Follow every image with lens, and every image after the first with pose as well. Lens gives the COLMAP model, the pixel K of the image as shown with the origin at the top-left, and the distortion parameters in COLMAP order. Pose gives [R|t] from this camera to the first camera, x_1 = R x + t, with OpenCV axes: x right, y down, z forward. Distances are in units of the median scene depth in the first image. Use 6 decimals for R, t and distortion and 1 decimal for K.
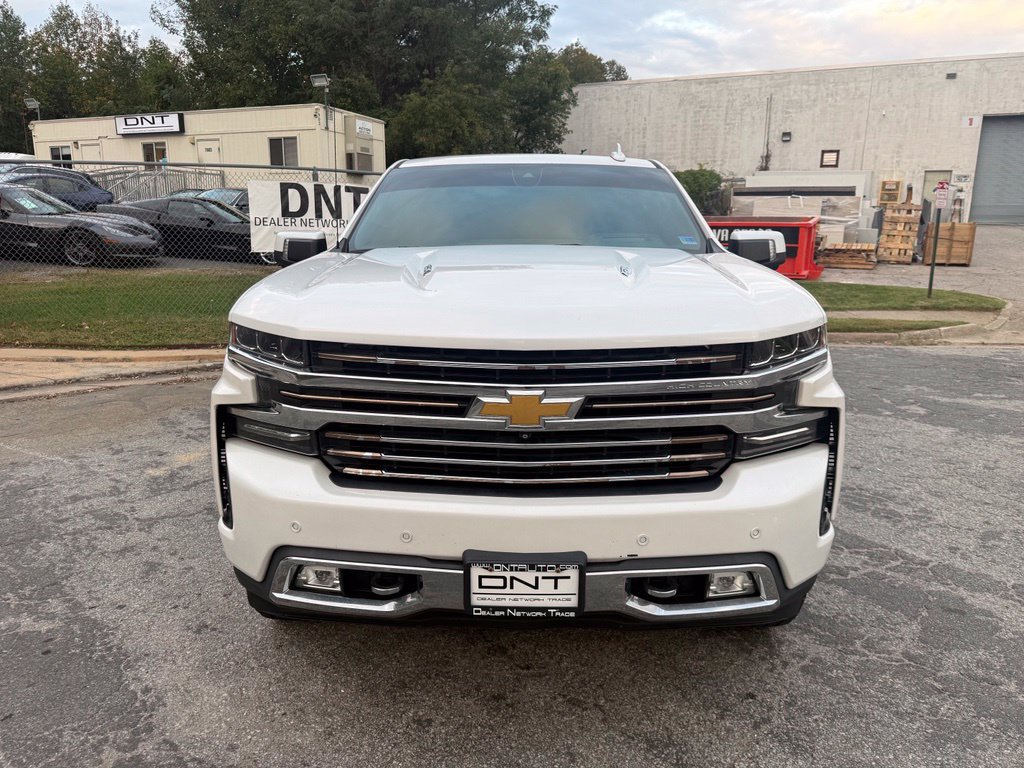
lens RADIAL K [[722.6, 0, 516.2], [0, 722.6, 385.9], [0, 0, 1]] dist [0.029680, -0.039473]
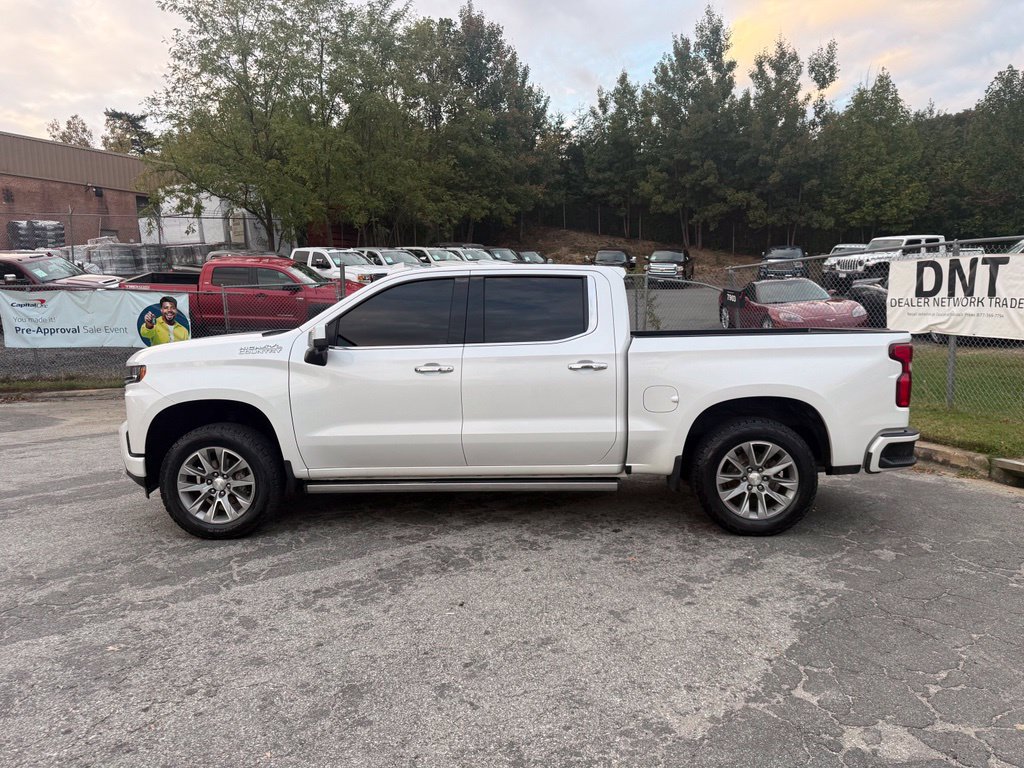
lens RADIAL K [[722.6, 0, 513.3], [0, 722.6, 392.2], [0, 0, 1]] dist [0.029680, -0.039473]
pose [[-0.016651, 0.101666, -0.994679, 1.501952], [-0.191524, 0.976072, 0.102970, -0.259916], [0.981347, 0.192220, 0.003219, 1.205272]]
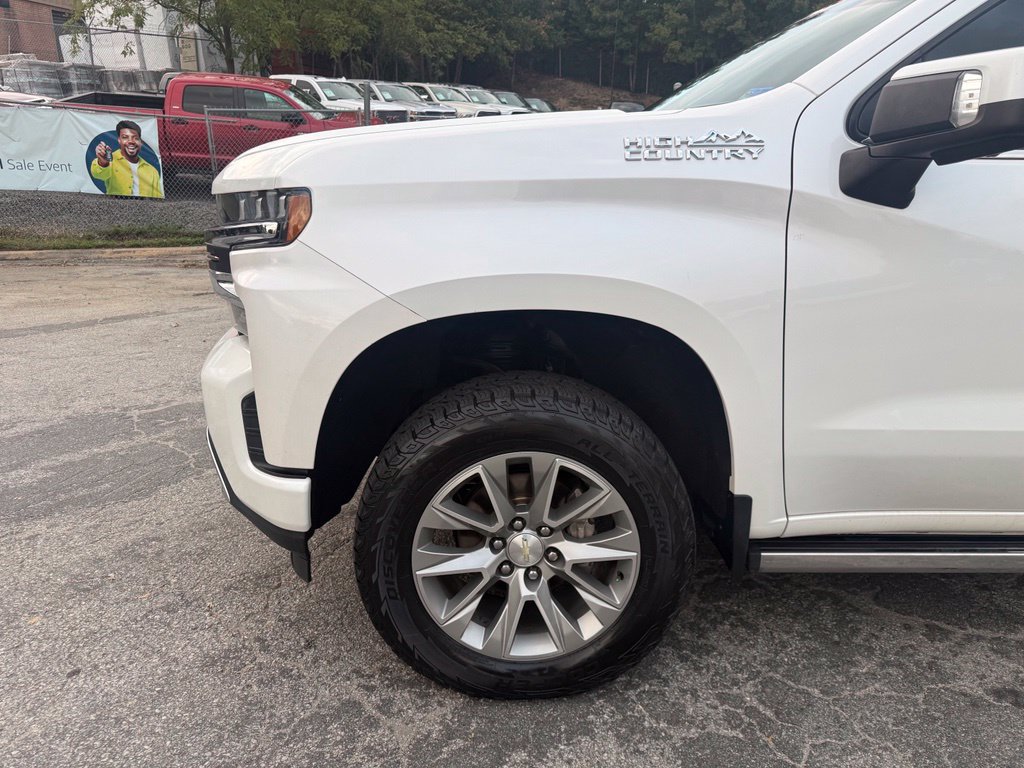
lens RADIAL K [[722.6, 0, 513.0], [0, 722.6, 390.0], [0, 0, 1]] dist [0.029680, -0.039473]
pose [[0.051808, 0.269938, -0.961483, 0.646701], [-0.226178, 0.940930, 0.251980, -0.071879], [0.972707, 0.204412, 0.109802, 0.652111]]
